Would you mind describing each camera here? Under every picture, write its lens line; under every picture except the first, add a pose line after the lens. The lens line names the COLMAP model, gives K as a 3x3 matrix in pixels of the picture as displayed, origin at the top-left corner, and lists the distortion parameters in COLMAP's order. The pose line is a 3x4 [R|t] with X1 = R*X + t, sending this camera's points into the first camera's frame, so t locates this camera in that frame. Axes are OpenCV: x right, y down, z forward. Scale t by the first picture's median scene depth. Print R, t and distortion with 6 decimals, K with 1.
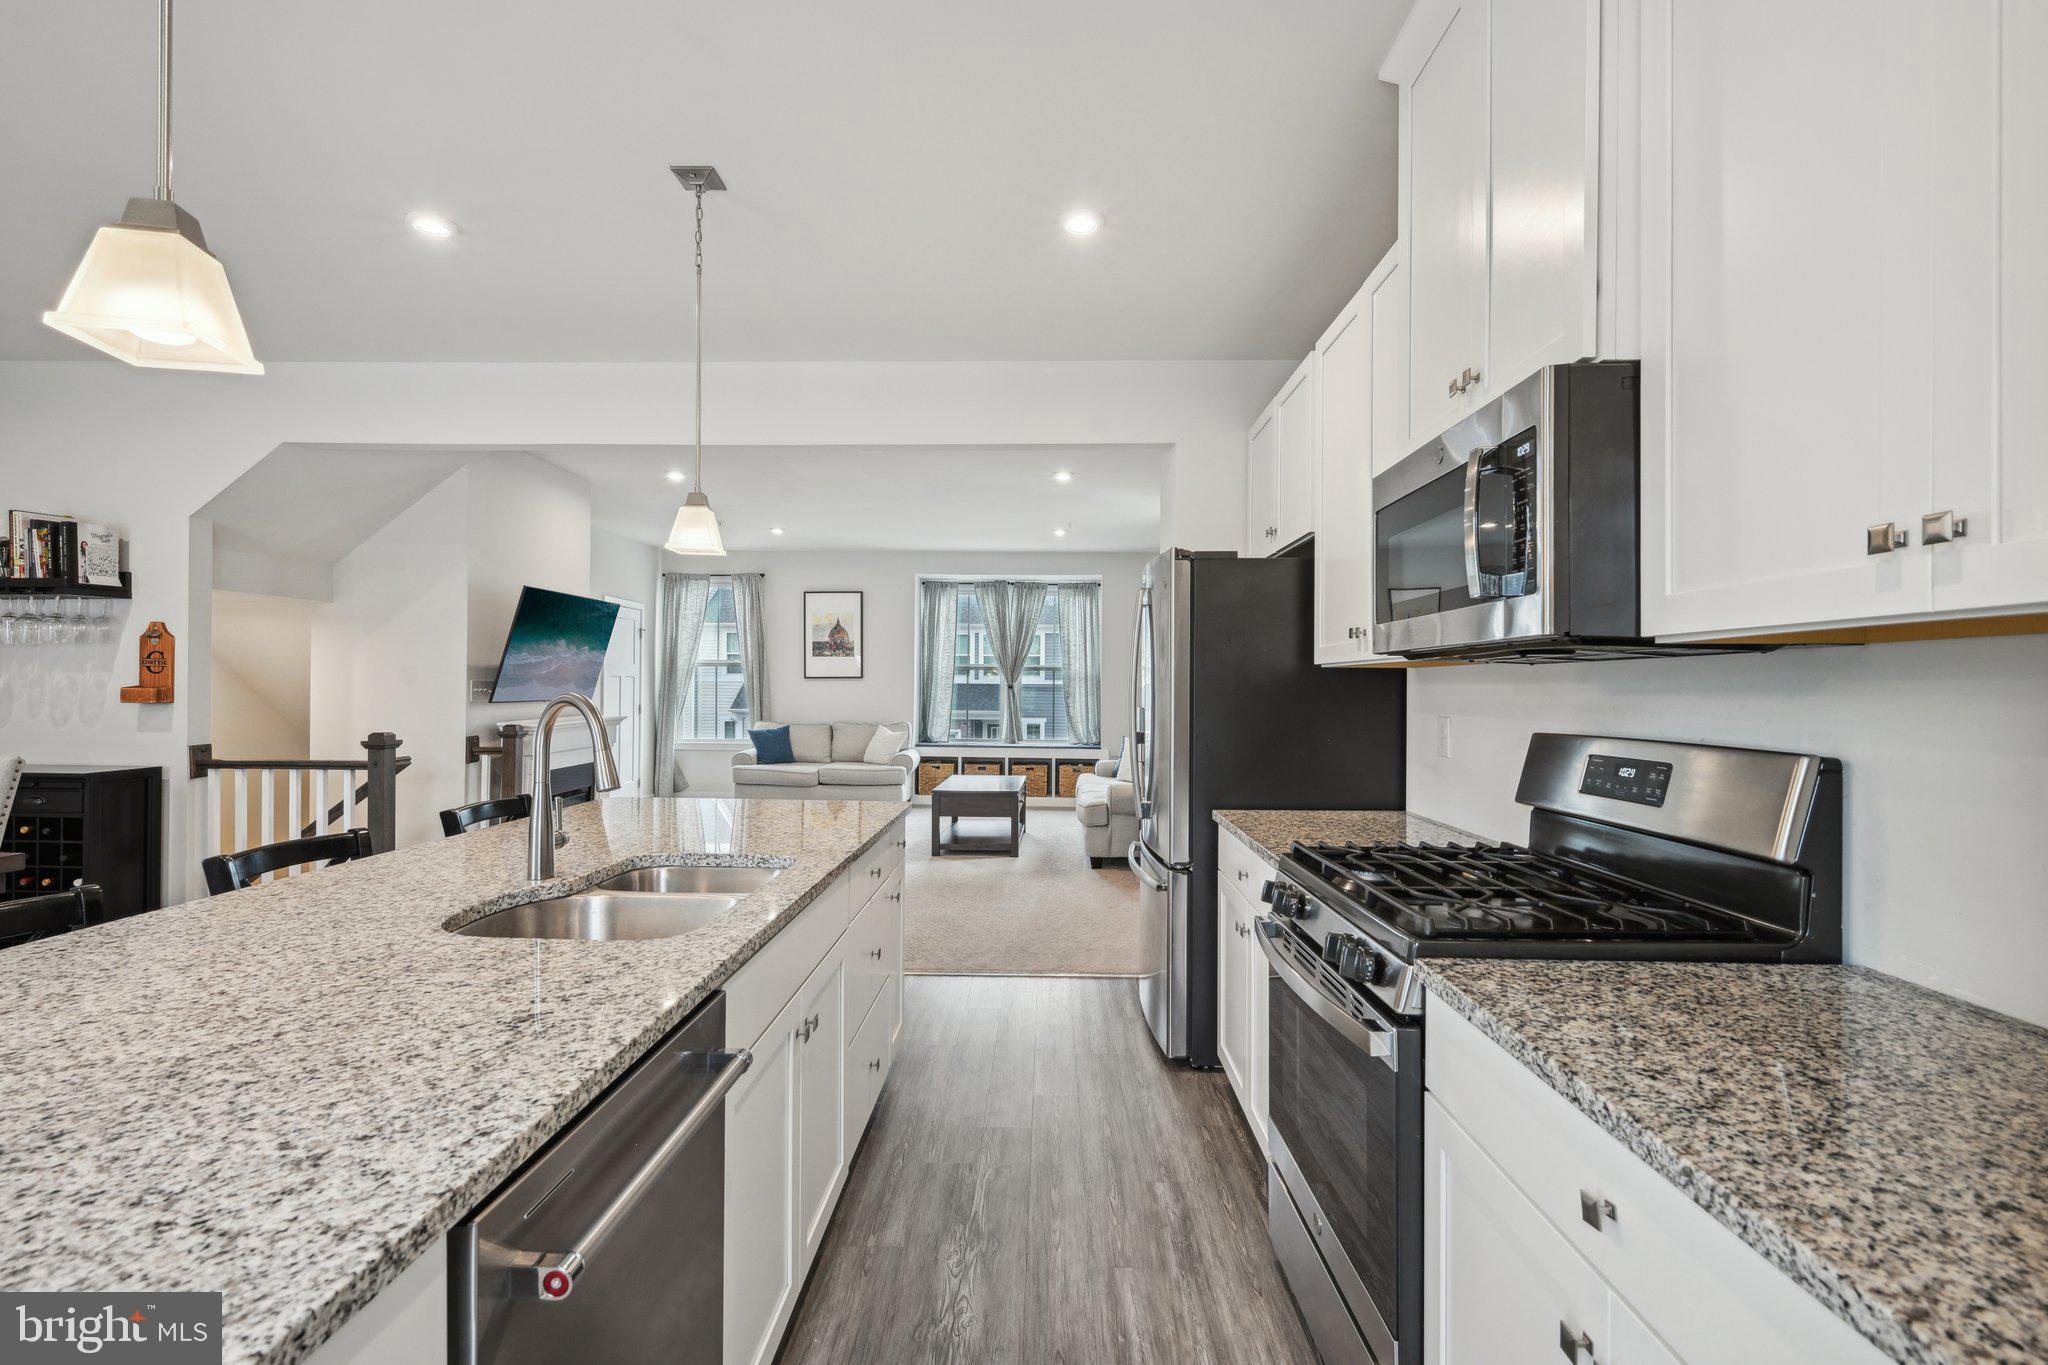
lens RADIAL K [[930.4, 0, 1023.8], [0, 930.4, 686.1], [0, 0, 1]] dist [-0.001327, 0.000373]
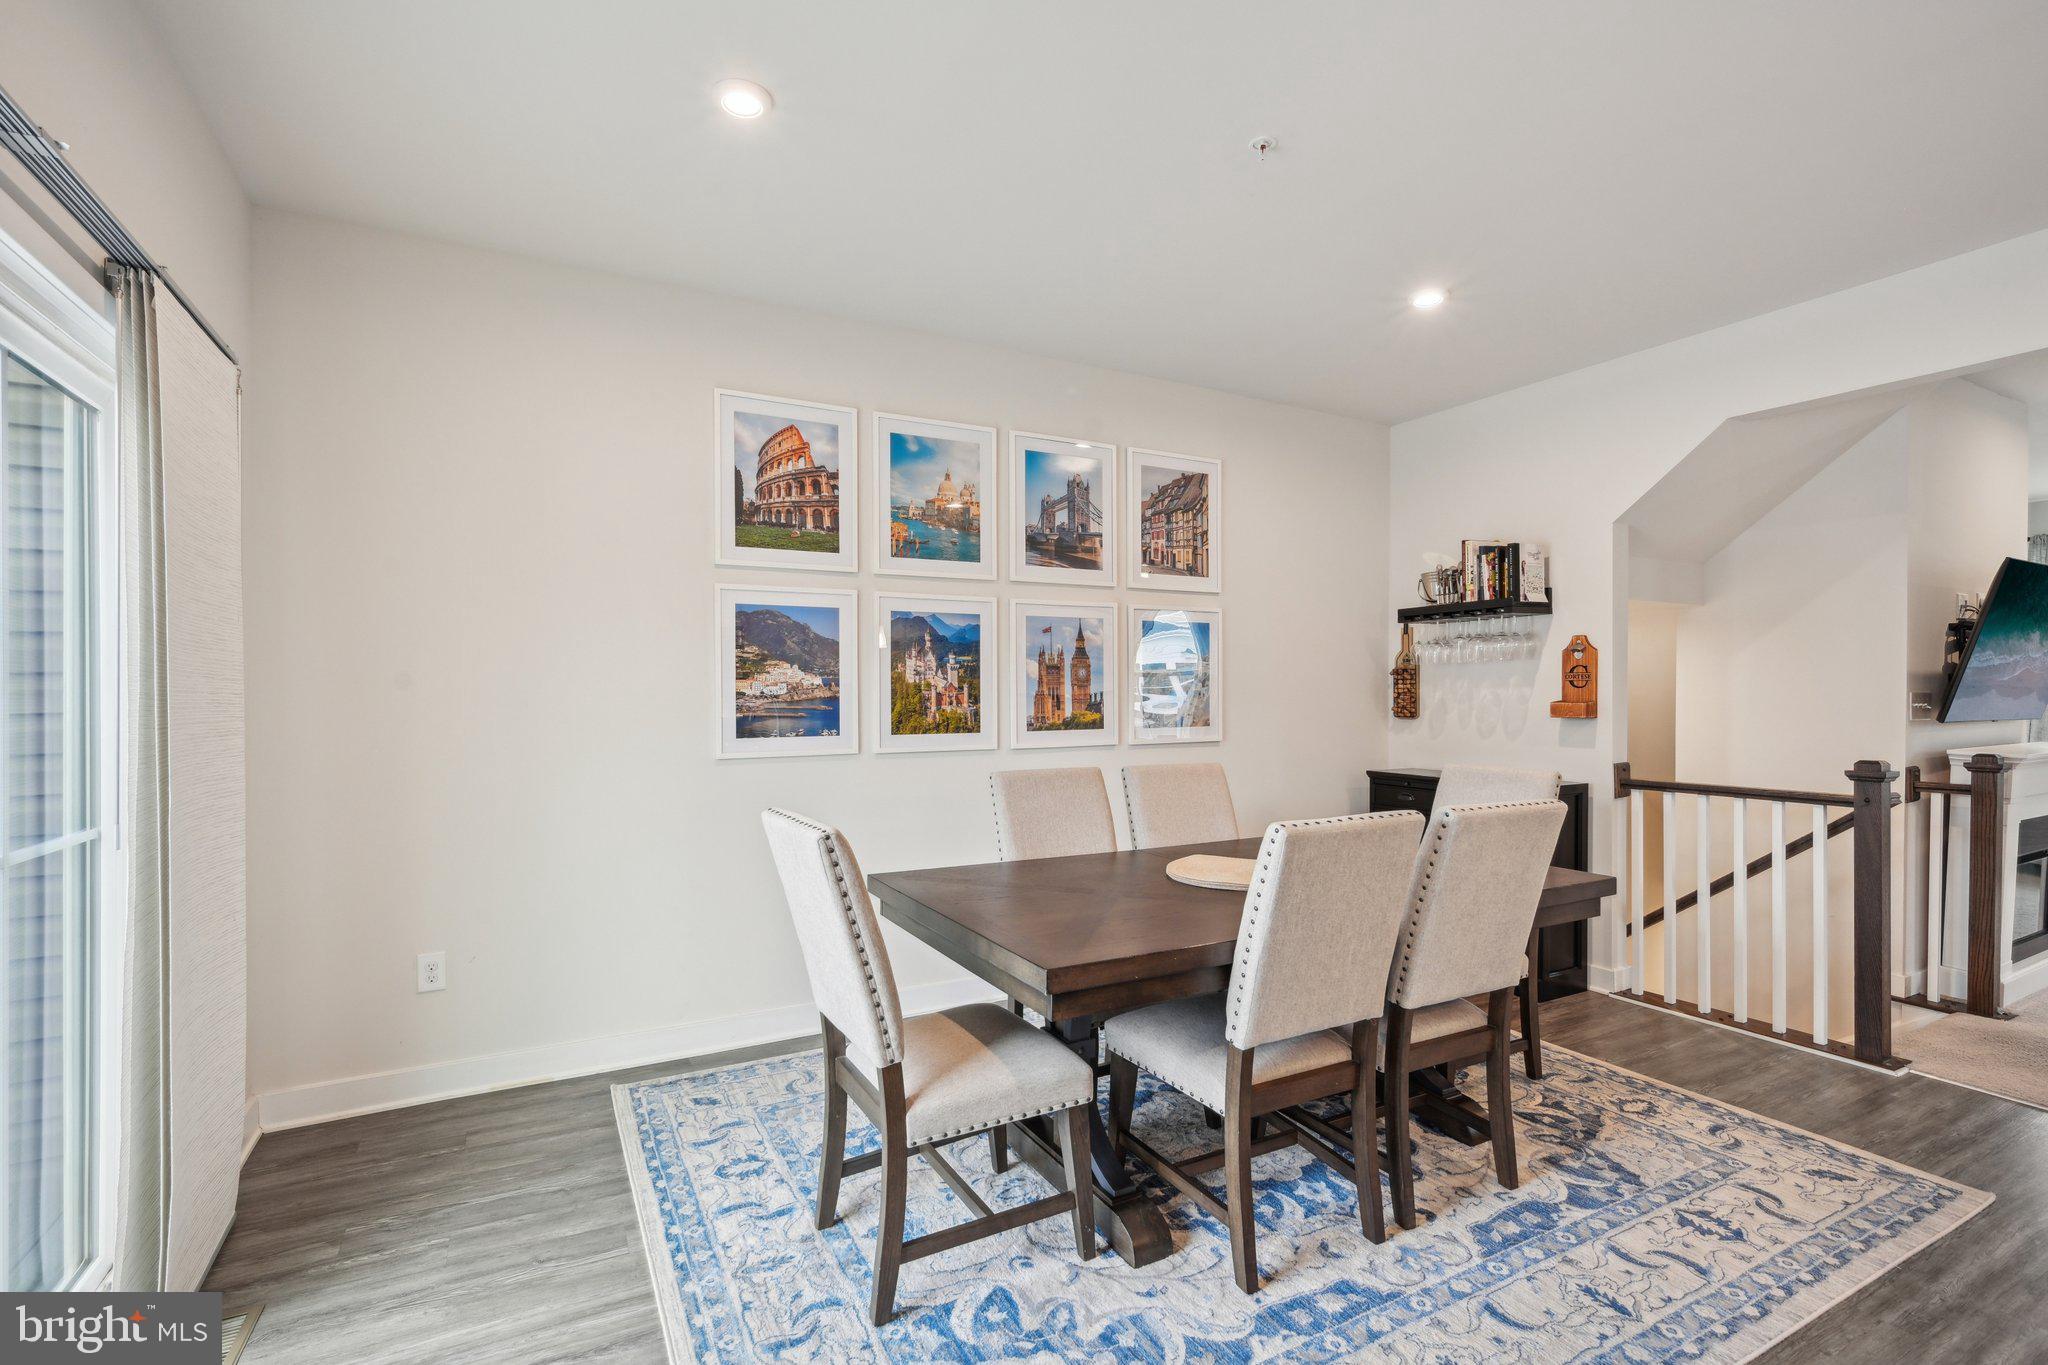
lens RADIAL K [[930.4, 0, 1016.6], [0, 930.4, 696.5], [0, 0, 1]] dist [-0.001327, 0.000373]
pose [[0.496232, -0.005205, -0.868174, -0.175119], [0.003689, 0.999986, -0.003887, -0.001289], [0.868182, -0.001273, 0.496244, -0.001017]]
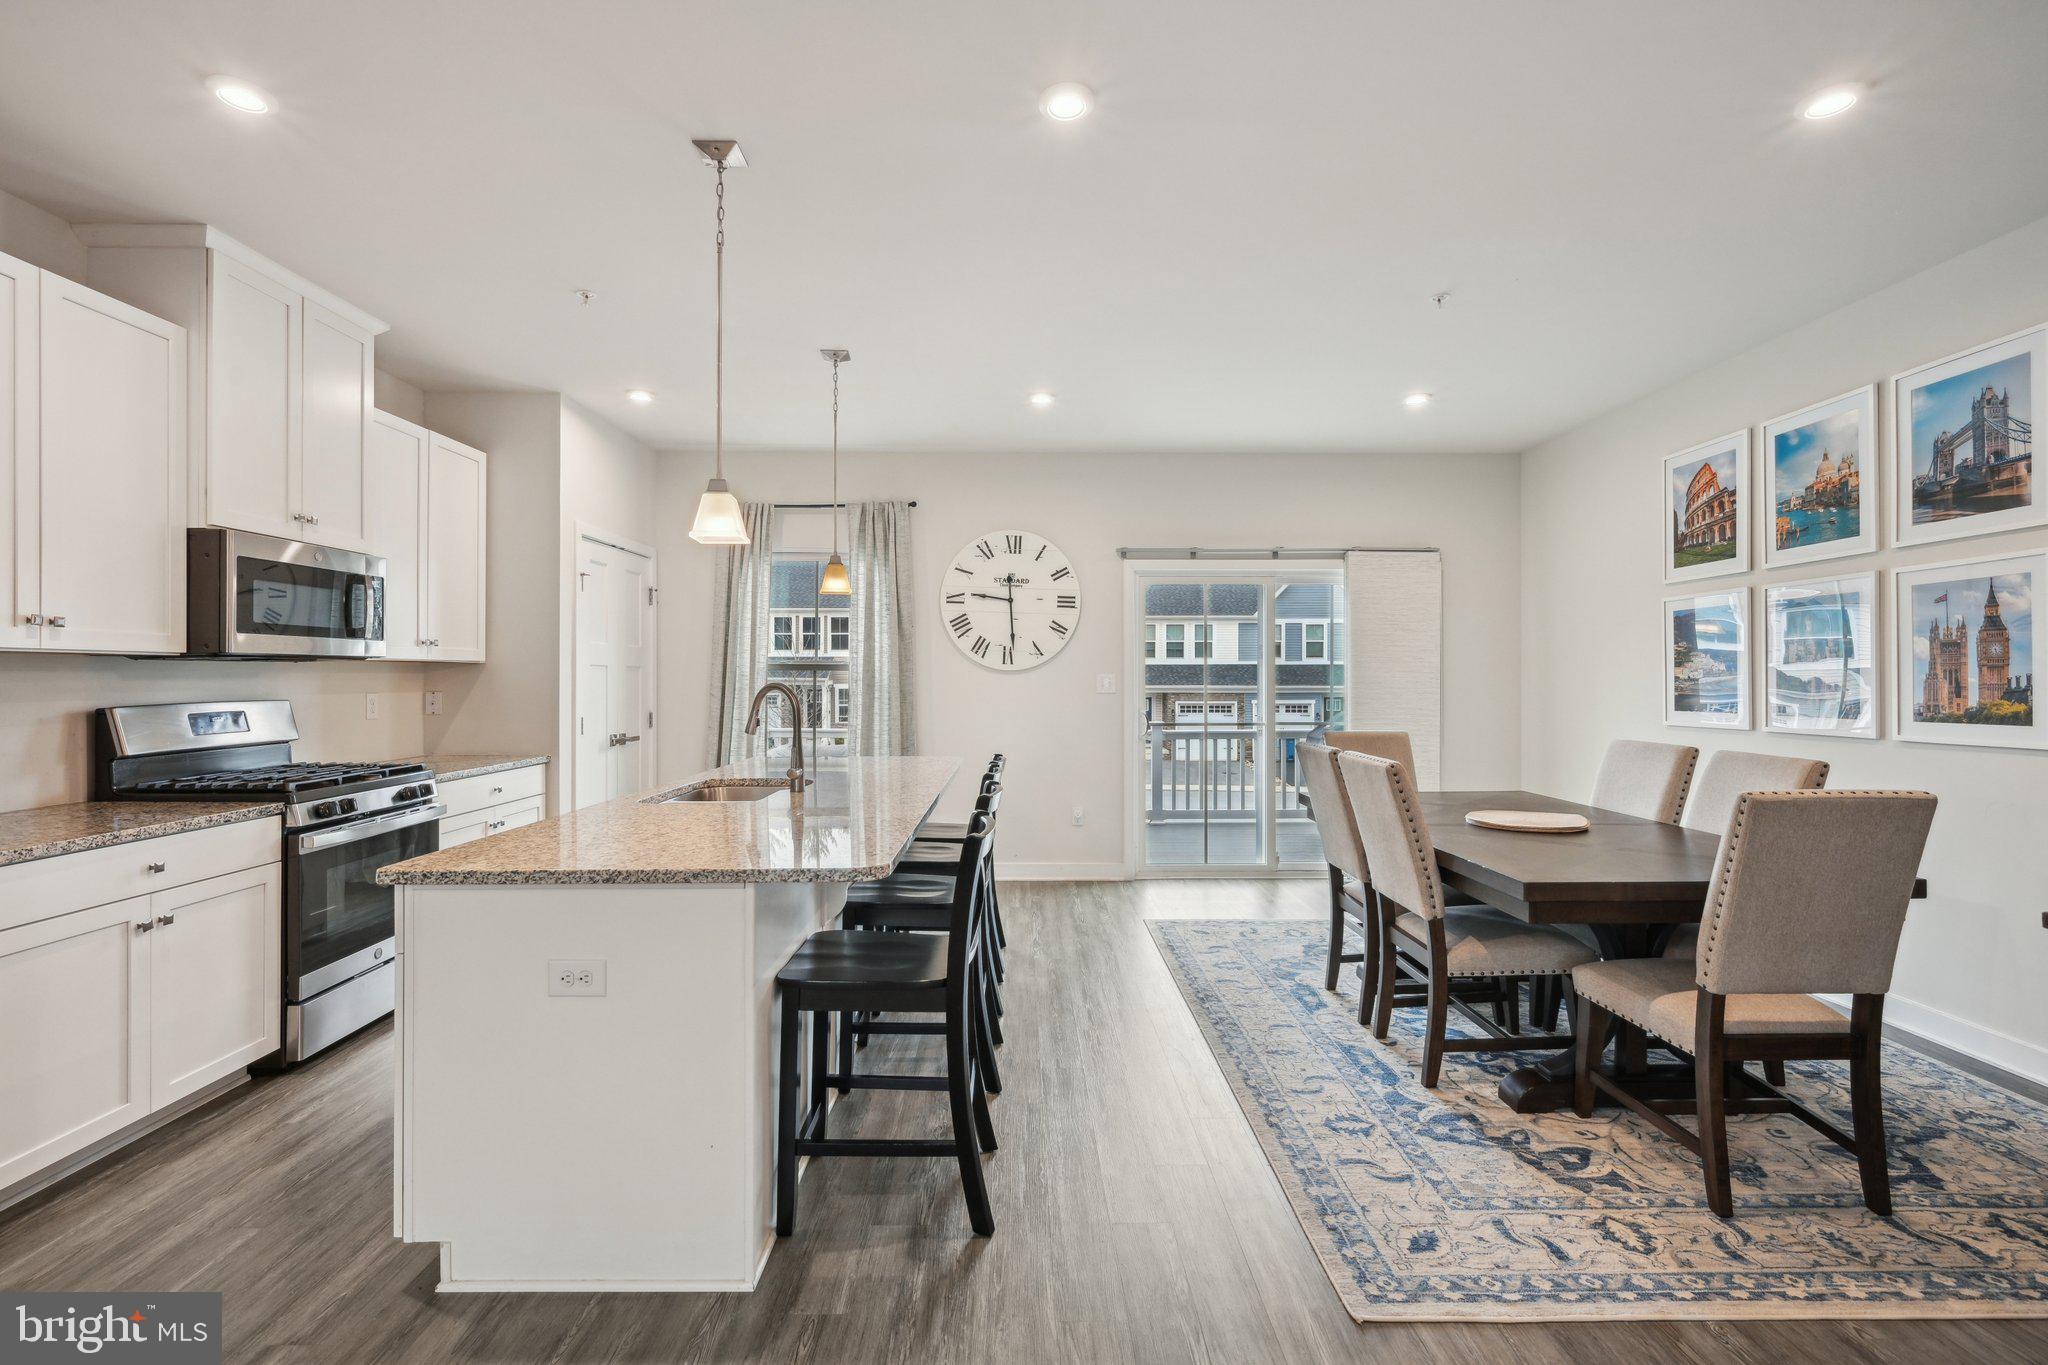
lens RADIAL K [[930.4, 0, 1024.4], [0, 930.4, 677.5], [0, 0, 1]] dist [-0.001327, 0.000373]
pose [[-0.999266, -0.007699, -0.037521, -0.184891], [-0.007643, 0.999969, -0.001647, -0.000894], [0.037532, -0.001359, -0.999294, 0.578300]]
